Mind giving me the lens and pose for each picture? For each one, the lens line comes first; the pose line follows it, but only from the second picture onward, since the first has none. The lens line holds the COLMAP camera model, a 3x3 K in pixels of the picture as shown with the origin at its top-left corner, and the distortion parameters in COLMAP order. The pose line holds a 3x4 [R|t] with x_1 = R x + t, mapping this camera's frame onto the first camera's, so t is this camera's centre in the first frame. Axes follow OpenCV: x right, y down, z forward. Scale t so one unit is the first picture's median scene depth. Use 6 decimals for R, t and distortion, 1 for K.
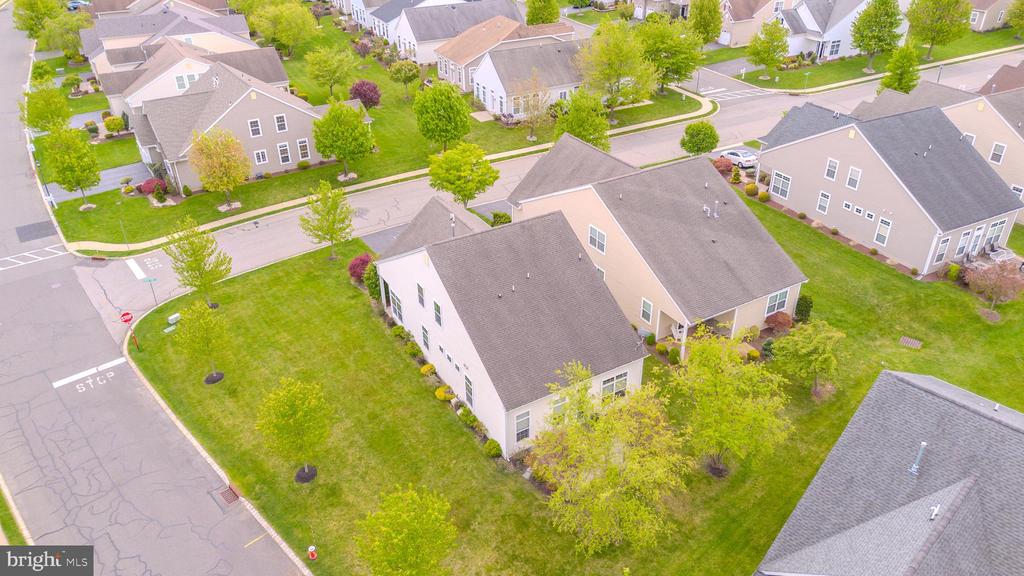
lens RADIAL K [[720.4, 0, 507.6], [0, 720.4, 287.8], [0, 0, 1]] dist [0.047187, -0.039916]
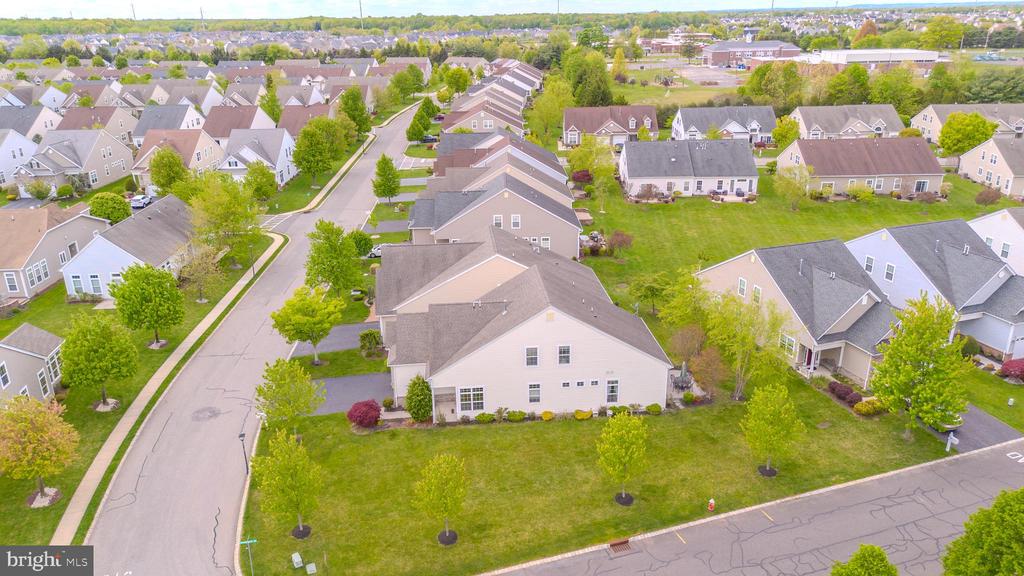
lens RADIAL K [[720.4, 0, 509.3], [0, 720.4, 285.5], [0, 0, 1]] dist [0.047187, -0.039916]
pose [[0.431087, -0.308778, 0.847833, -1.079345], [0.475002, 0.876546, 0.077716, -0.197965], [-0.767162, 0.369220, 0.524538, 0.339587]]
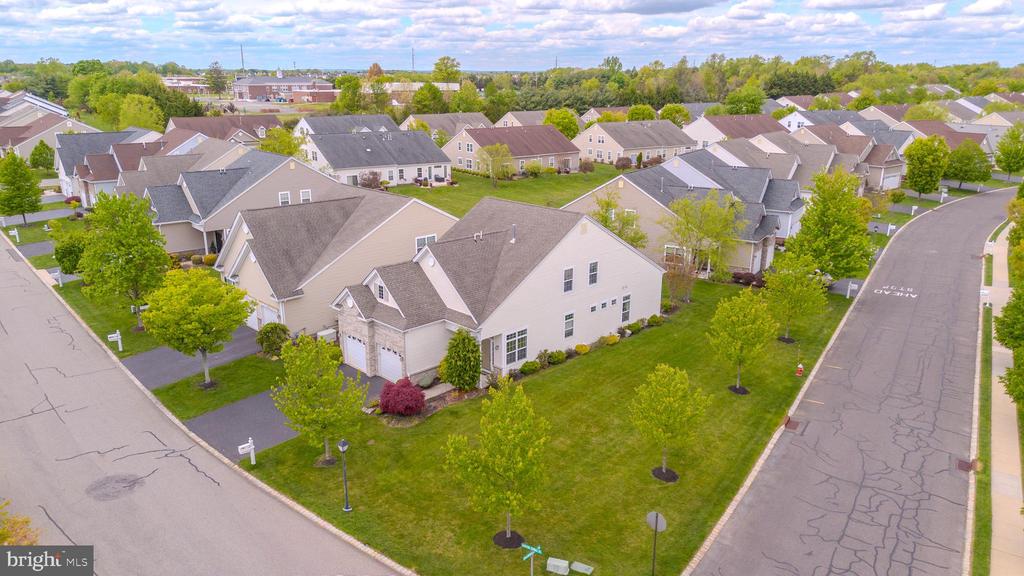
lens RADIAL K [[720.4, 0, 510.0], [0, 720.4, 289.5], [0, 0, 1]] dist [0.047187, -0.039916]
pose [[-0.234165, -0.267324, 0.934722, -1.020227], [0.500378, 0.791188, 0.351629, -0.365744], [-0.833540, 0.550054, -0.051506, 1.086617]]
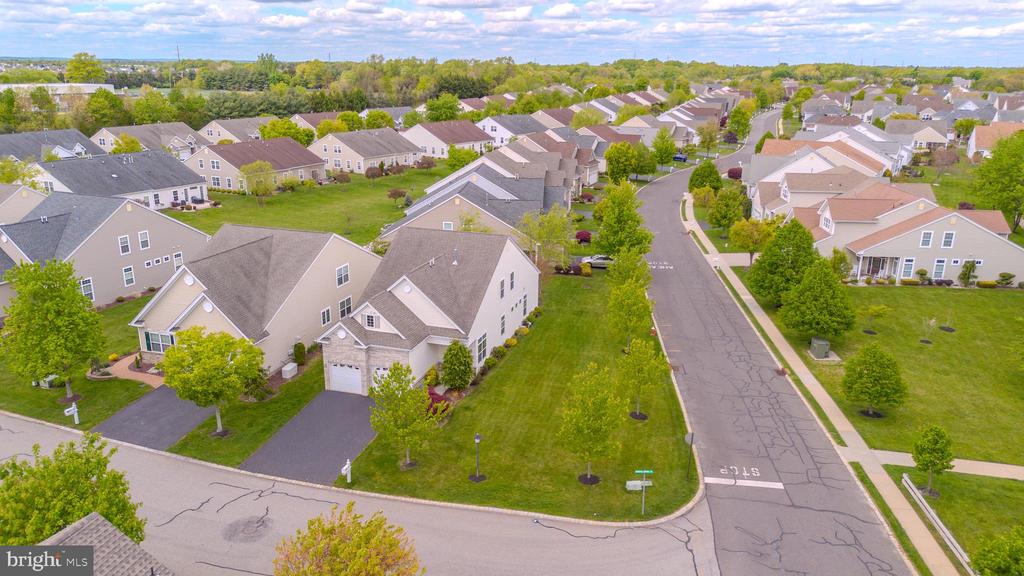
lens RADIAL K [[720.4, 0, 511.8], [0, 720.4, 285.8], [0, 0, 1]] dist [0.047187, -0.039916]
pose [[-0.659224, -0.211956, 0.721456, -1.012319], [0.385444, 0.728564, 0.566240, -0.683121], [-0.645644, 0.651360, -0.398590, 1.437569]]
